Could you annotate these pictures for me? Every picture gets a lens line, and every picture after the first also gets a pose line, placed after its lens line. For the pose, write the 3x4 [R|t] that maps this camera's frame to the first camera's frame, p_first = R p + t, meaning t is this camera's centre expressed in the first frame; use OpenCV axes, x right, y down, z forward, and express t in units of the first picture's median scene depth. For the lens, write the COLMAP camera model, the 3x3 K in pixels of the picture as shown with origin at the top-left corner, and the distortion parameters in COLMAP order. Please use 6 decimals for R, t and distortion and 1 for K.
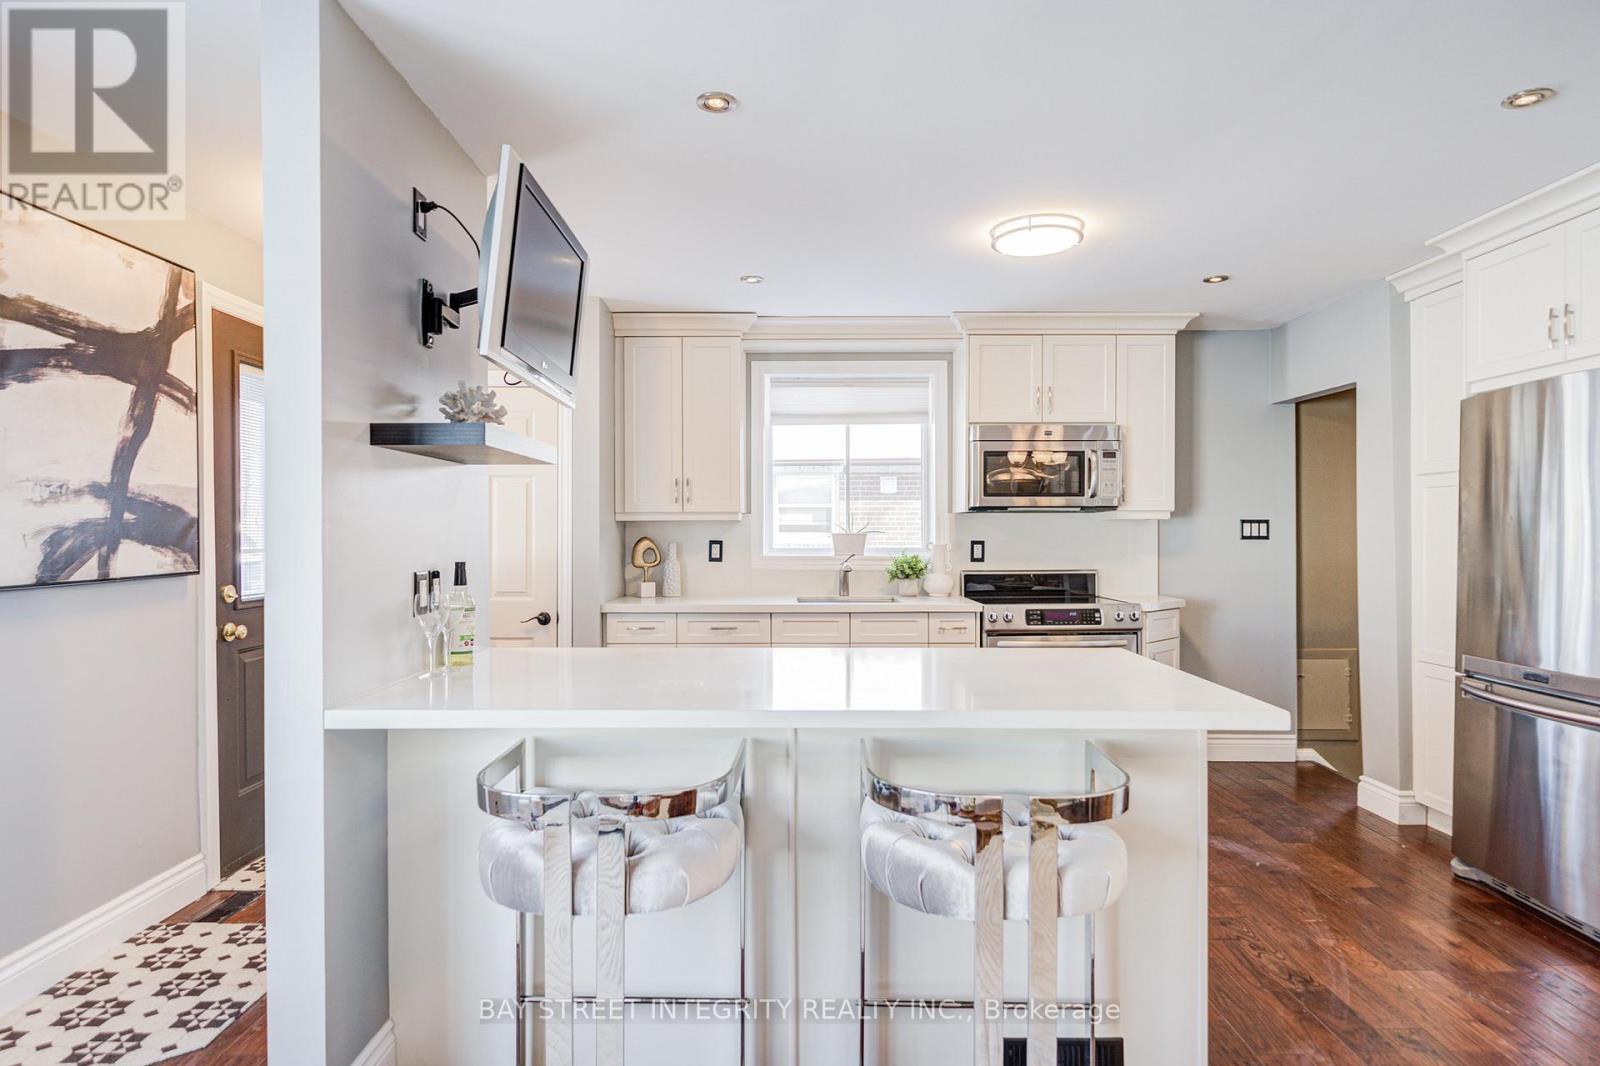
lens RADIAL K [[842.1, 0, 800.5], [0, 842.1, 524.8], [0, 0, 1]] dist [0.004206, 0.001182]
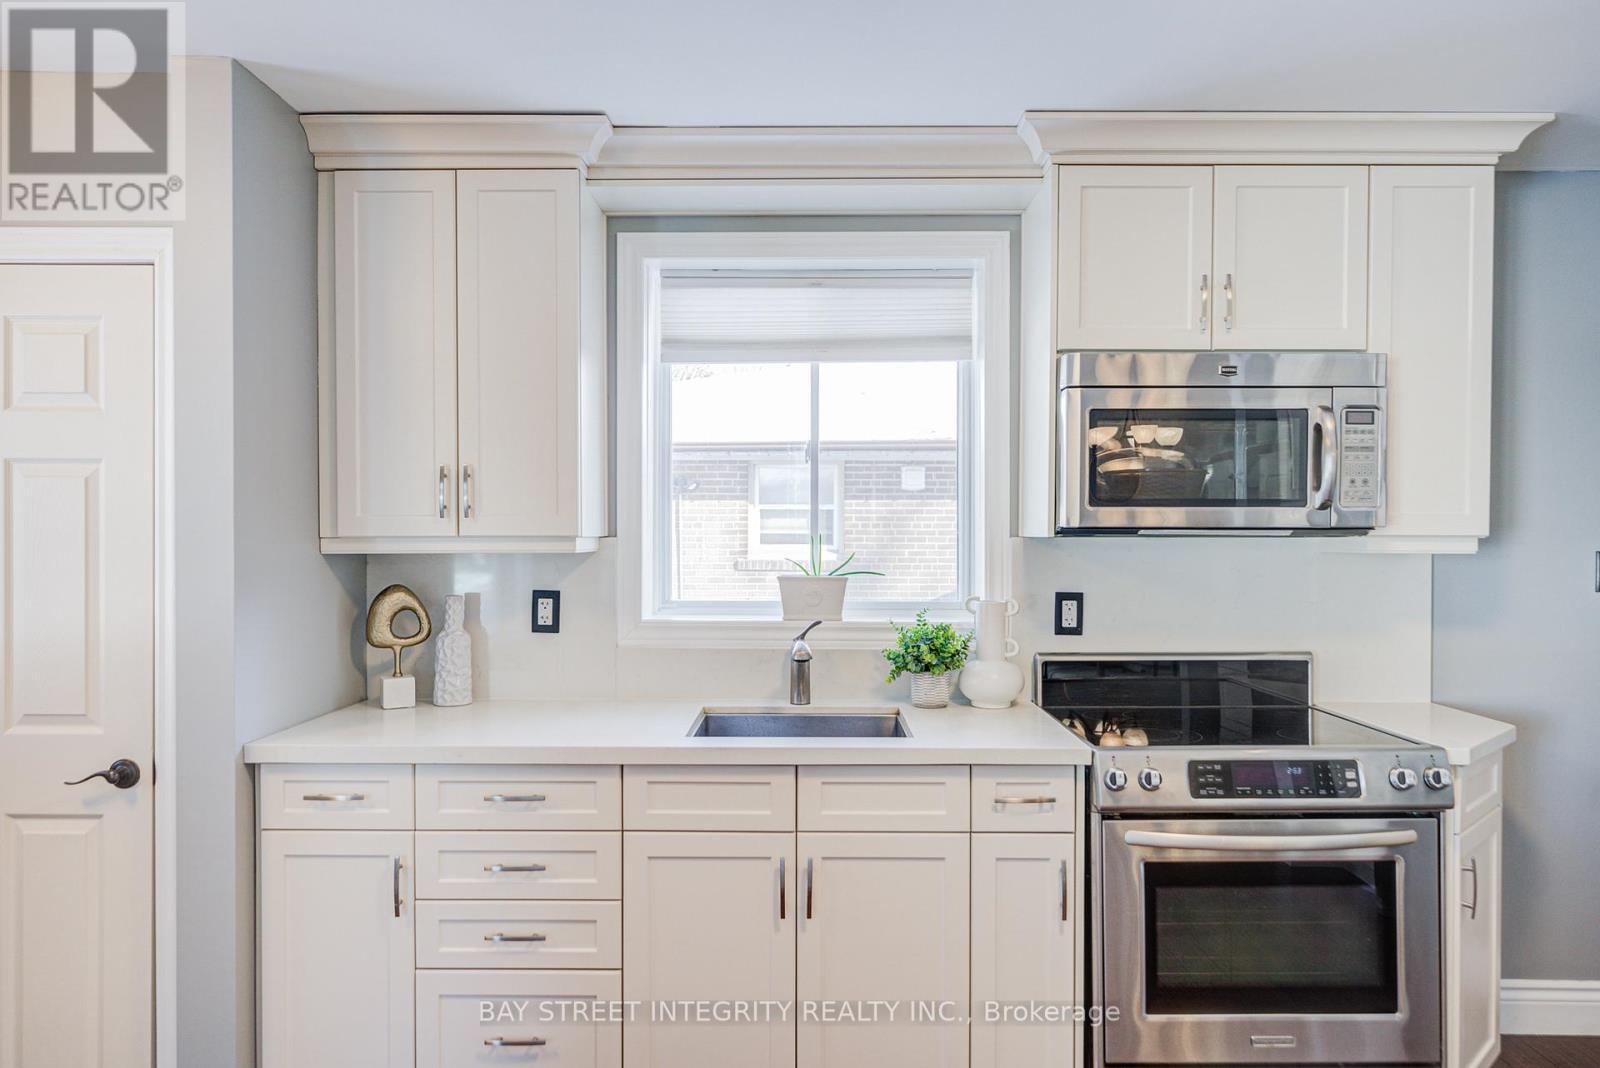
lens RADIAL K [[975.3, 0, 800.0], [0, 975.3, 534.0], [0, 0, 1]] dist [-0.000839, -0.001052]
pose [[0.999801, 0.002934, -0.019745, 0.063823], [-0.002722, 0.999938, 0.010793, -0.022263], [0.019776, -0.010737, 0.999747, 0.431890]]
